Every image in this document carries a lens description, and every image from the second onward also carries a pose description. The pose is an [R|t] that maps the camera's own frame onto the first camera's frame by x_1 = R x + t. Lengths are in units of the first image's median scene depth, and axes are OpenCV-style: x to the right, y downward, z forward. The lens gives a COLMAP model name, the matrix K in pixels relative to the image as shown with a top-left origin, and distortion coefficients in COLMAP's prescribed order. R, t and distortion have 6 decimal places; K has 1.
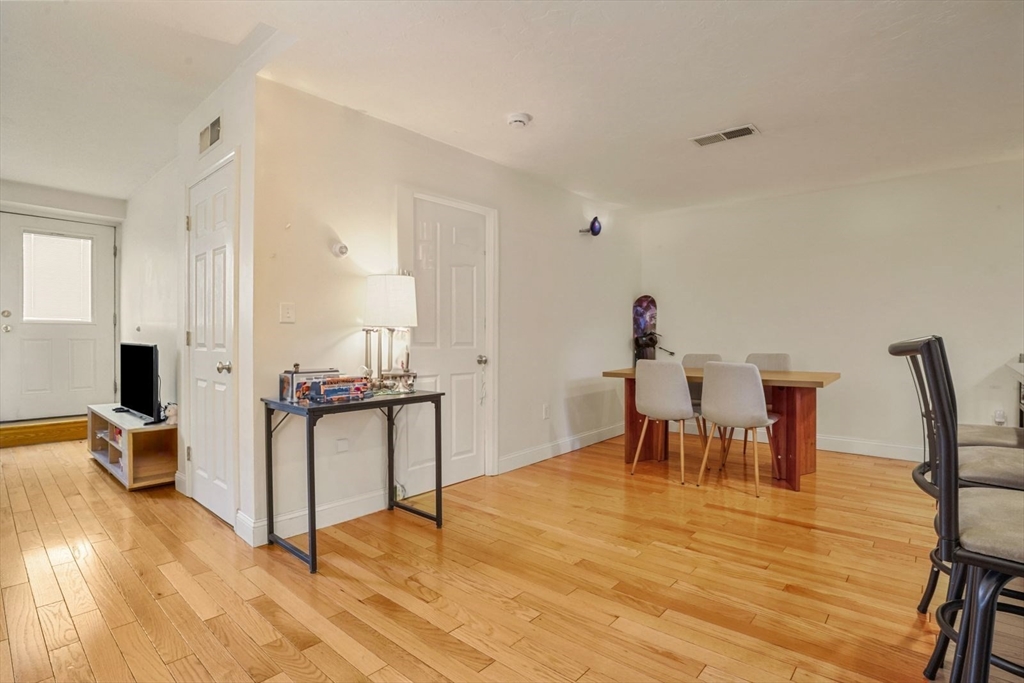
lens RADIAL K [[501.7, 0, 512.0], [0, 501.7, 341.5], [0, 0, 1]] dist [-0.087574, 0.035831]
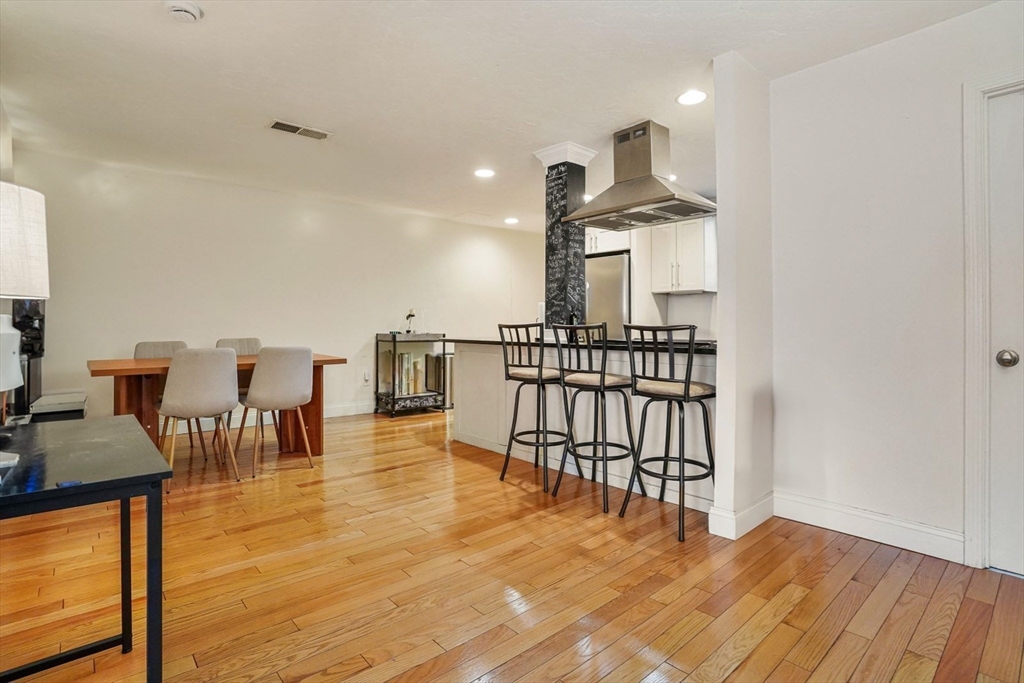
lens RADIAL K [[501.7, 0, 512.0], [0, 501.7, 341.5], [0, 0, 1]] dist [-0.087574, 0.035831]
pose [[0.134916, -0.036984, 0.990167, -0.660373], [0.003803, 0.999315, 0.036807, -0.005280], [-0.990850, -0.001200, 0.134964, 0.508295]]
